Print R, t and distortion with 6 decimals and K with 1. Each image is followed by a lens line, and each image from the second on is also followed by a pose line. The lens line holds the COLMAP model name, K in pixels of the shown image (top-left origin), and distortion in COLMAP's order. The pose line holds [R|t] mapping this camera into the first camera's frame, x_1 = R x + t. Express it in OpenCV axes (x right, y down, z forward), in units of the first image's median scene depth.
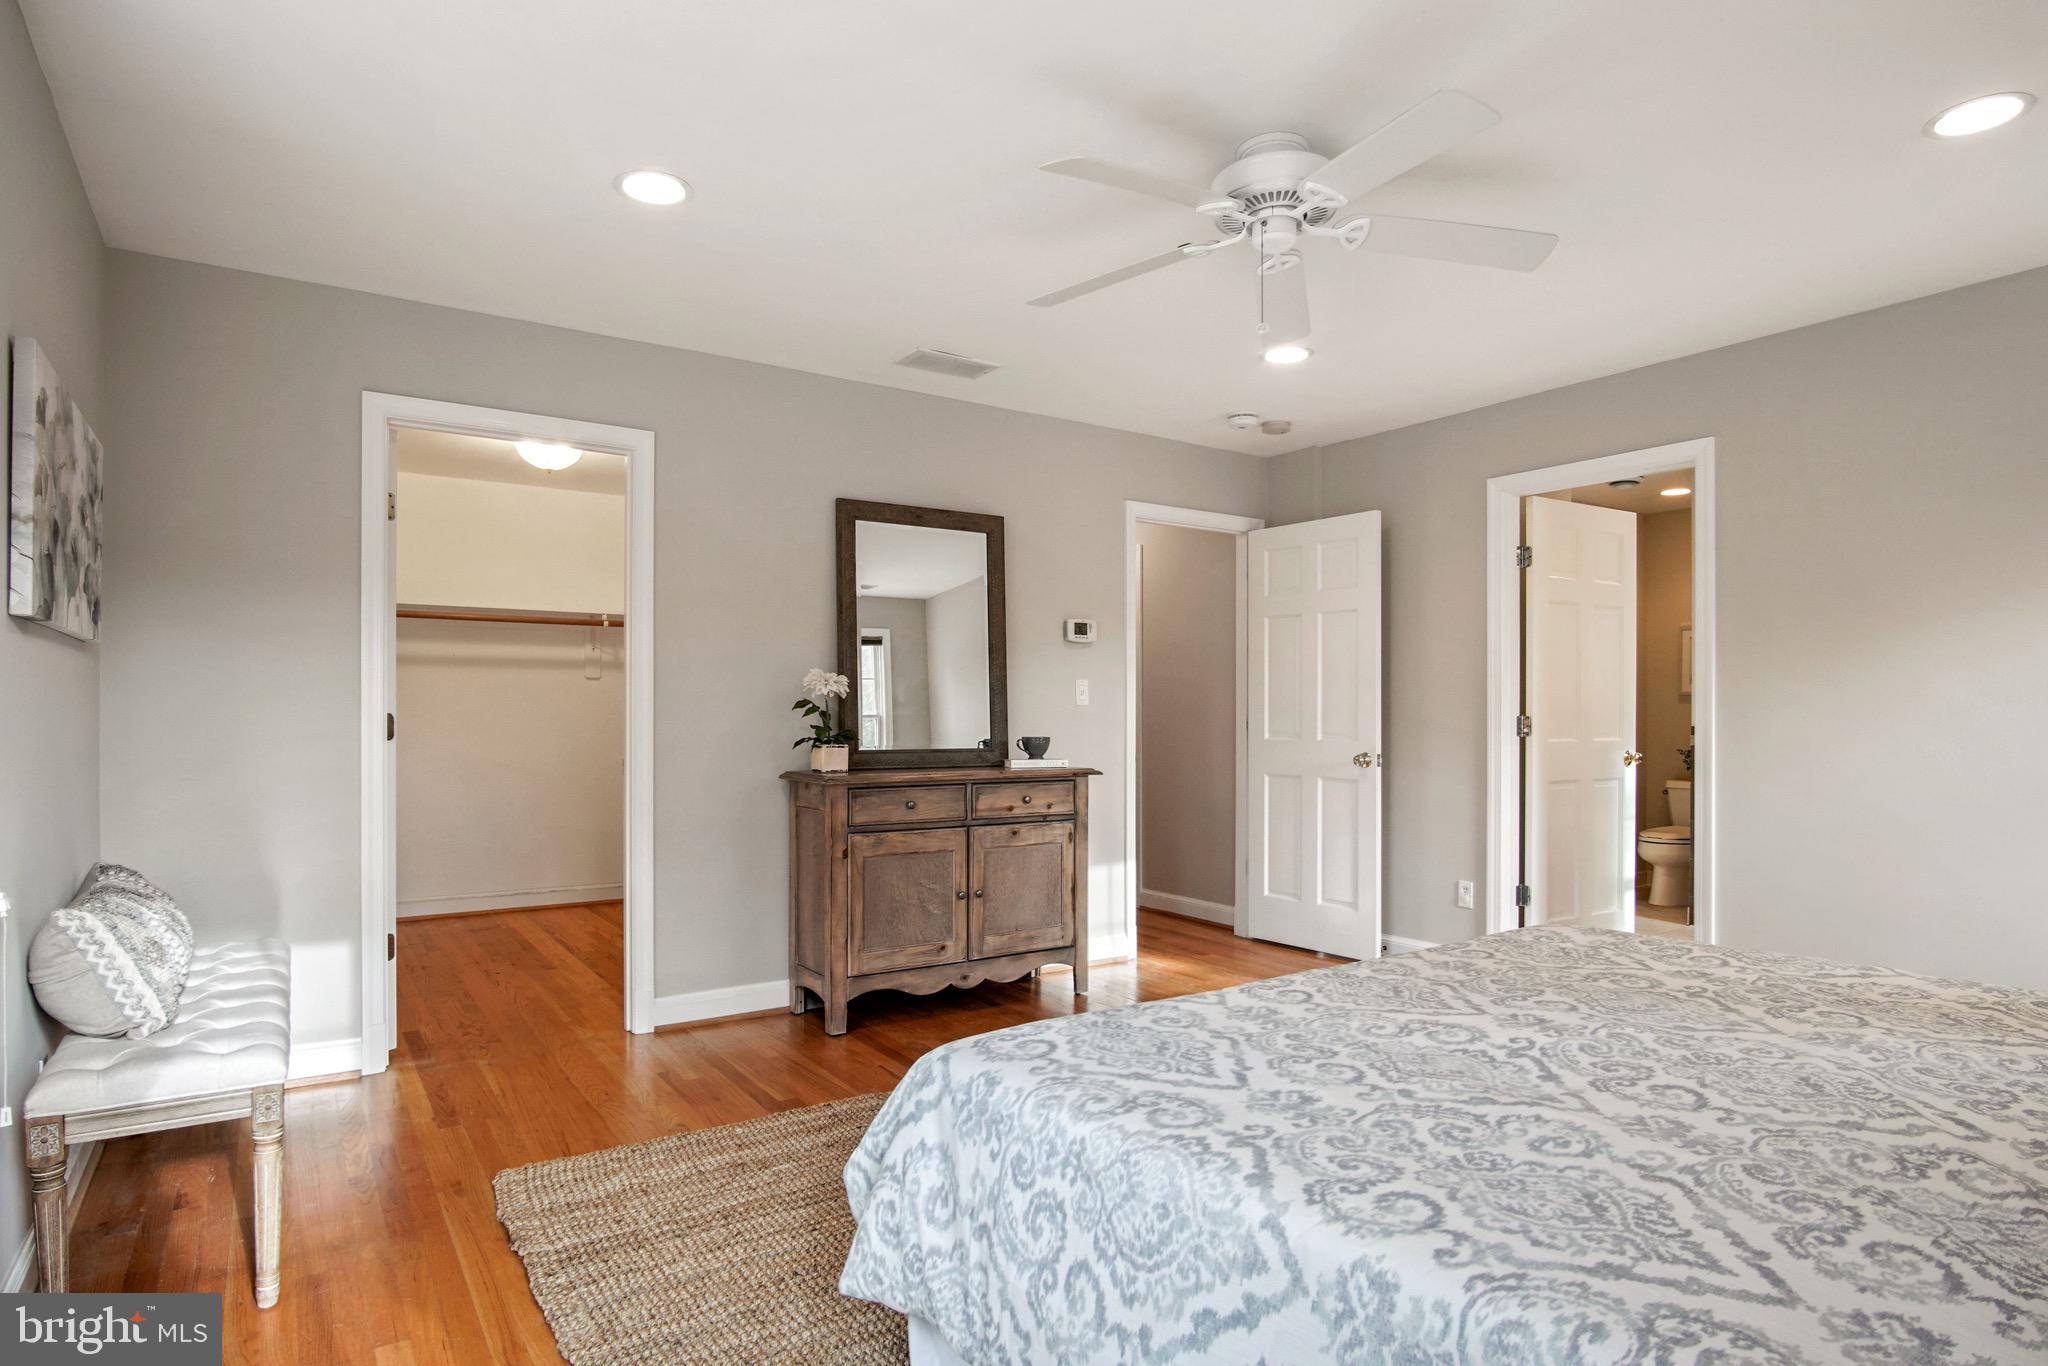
lens RADIAL K [[1104.8, 0, 1007.4], [0, 1104.8, 698.0], [0, 0, 1]] dist [-0.023437, 0.002843]
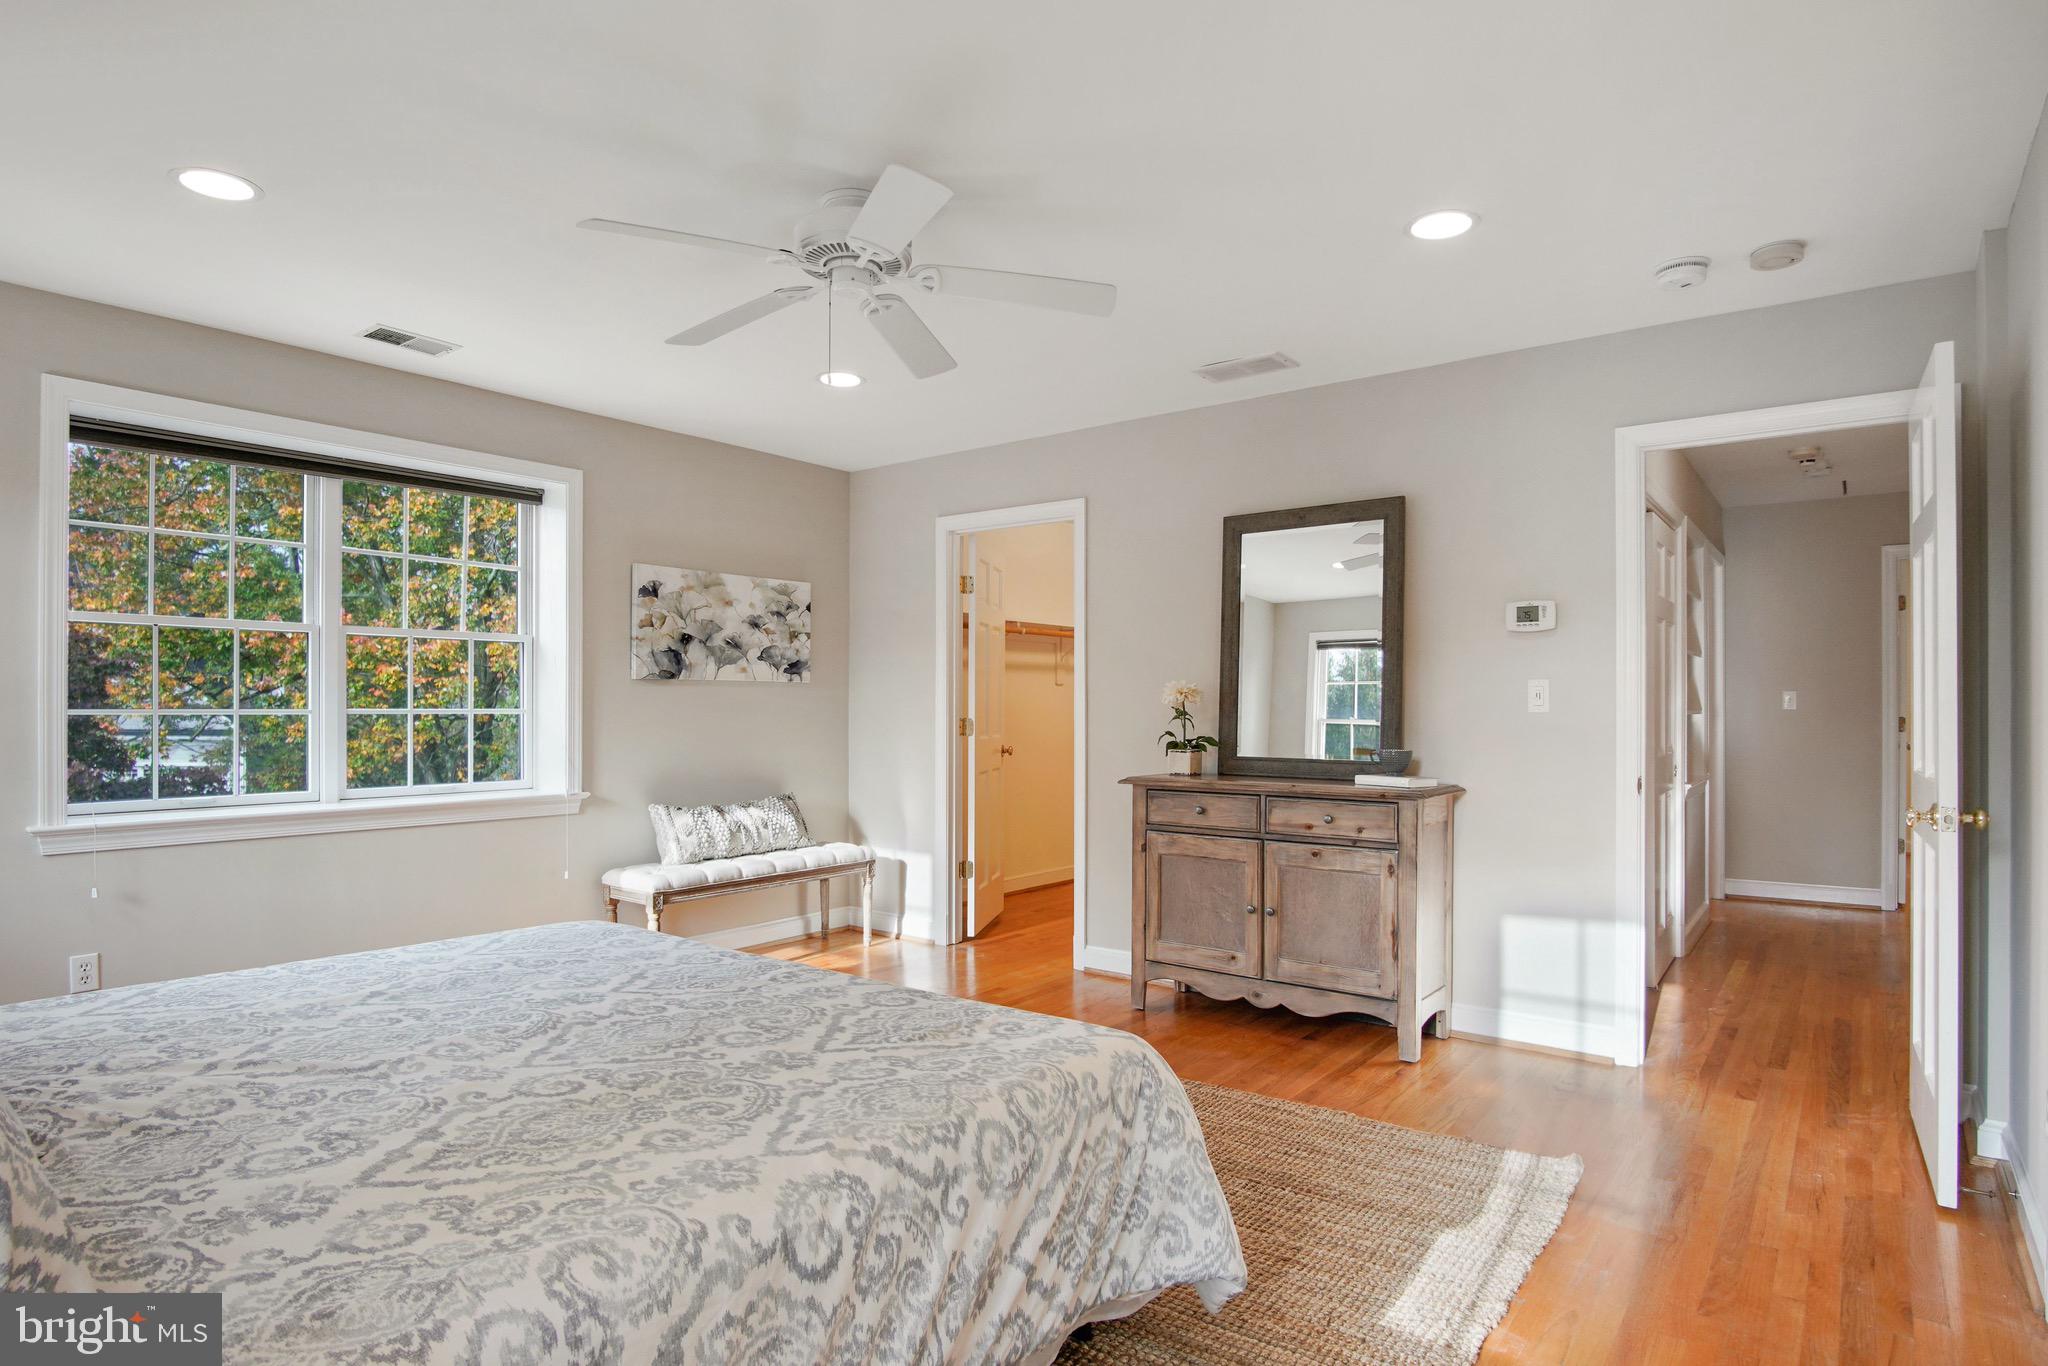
lens RADIAL K [[1104.8, 0, 1006.7], [0, 1104.8, 698.5], [0, 0, 1]] dist [-0.023437, 0.002843]
pose [[0.314159, -0.010272, -0.949315, 0.806311], [0.011915, 0.999905, -0.006877, -0.002743], [0.949296, -0.009151, 0.314252, 0.485508]]
